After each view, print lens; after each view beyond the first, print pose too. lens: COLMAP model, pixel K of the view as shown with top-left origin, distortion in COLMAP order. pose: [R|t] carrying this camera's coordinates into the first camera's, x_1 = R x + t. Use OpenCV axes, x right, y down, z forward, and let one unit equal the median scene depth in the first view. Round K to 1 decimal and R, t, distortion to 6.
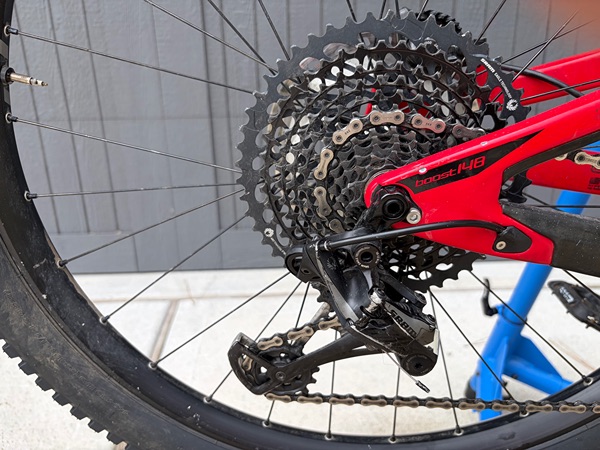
lens RADIAL K [[450.5, 0, 290.5], [0, 450.5, 229.4], [0, 0, 1]] dist [0.000308, -0.022648]
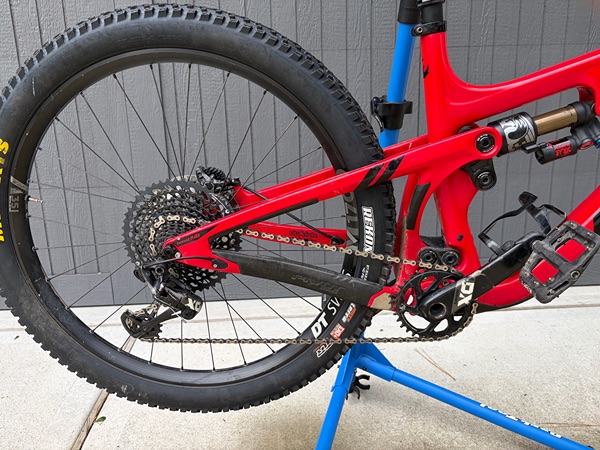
lens RADIAL K [[450.5, 0, 298.0], [0, 450.5, 228.2], [0, 0, 1]] dist [0.000308, -0.022648]
pose [[0.999812, -0.010036, 0.016576, 0.767086], [0.011679, 0.994694, -0.102214, 0.075754], [-0.015462, 0.102388, 0.994624, -1.388010]]
